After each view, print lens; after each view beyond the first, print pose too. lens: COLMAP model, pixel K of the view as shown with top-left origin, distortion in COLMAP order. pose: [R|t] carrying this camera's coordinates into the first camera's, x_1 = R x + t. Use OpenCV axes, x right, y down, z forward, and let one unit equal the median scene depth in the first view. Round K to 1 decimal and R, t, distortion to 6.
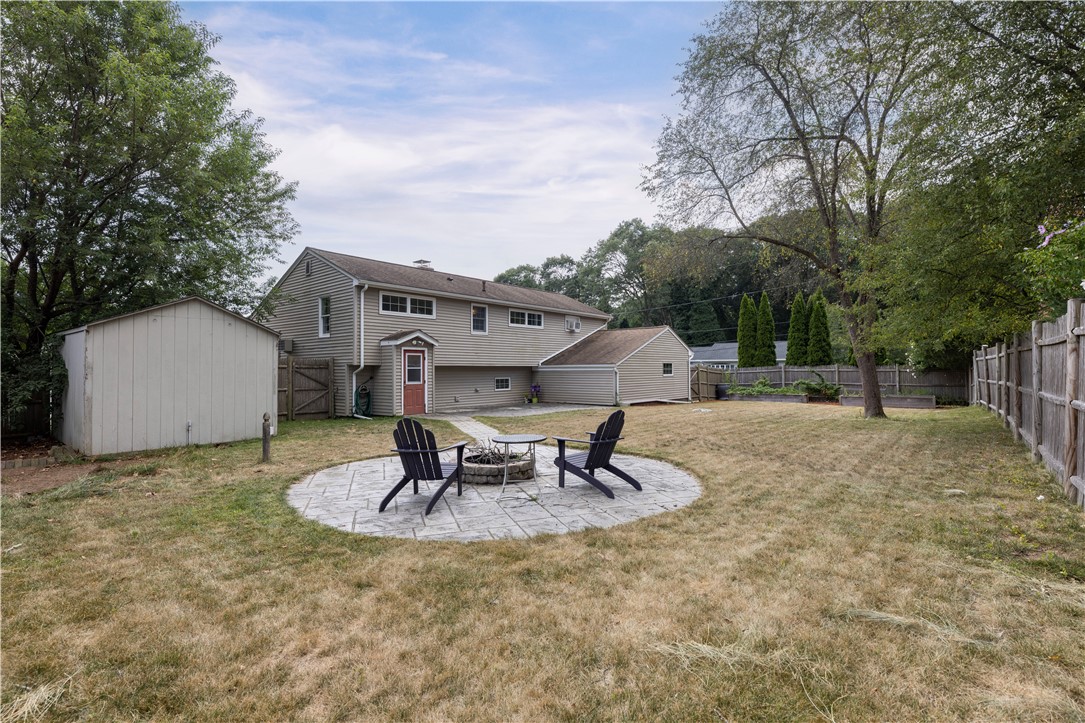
lens RADIAL K [[495.4, 0, 535.0], [0, 495.4, 364.5], [0, 0, 1]] dist [-0.010220, 0.000036]
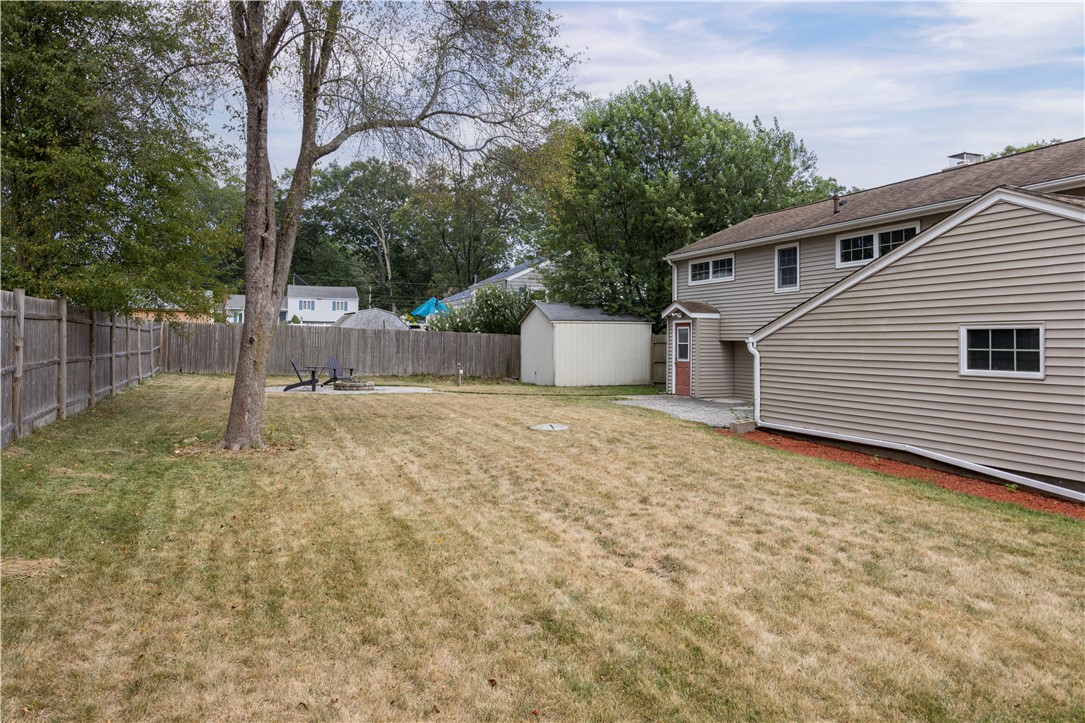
lens RADIAL K [[739.6, 0, 532.8], [0, 739.6, 328.0], [0, 0, 1]] dist [-0.001993, -0.001846]
pose [[-0.474320, -0.018570, -0.880157, 1.043878], [-0.000281, 0.999781, -0.020943, 0.007369], [0.880352, -0.009686, -0.474221, 1.375570]]
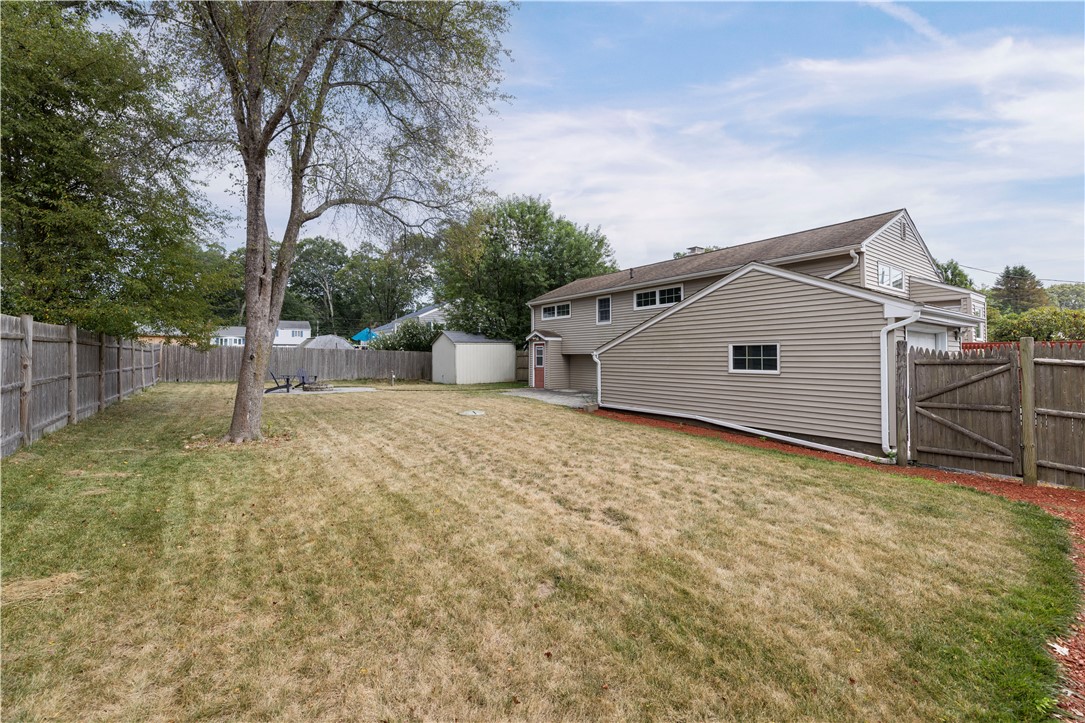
lens RADIAL K [[442.3, 0, 537.2], [0, 442.3, 347.1], [0, 0, 1]] dist [-0.002687, 0.000346]
pose [[-0.243772, -0.017293, -0.969678, 1.000165], [0.010871, 0.999729, -0.020562, 0.007157], [0.969772, -0.015554, -0.243518, 1.291416]]
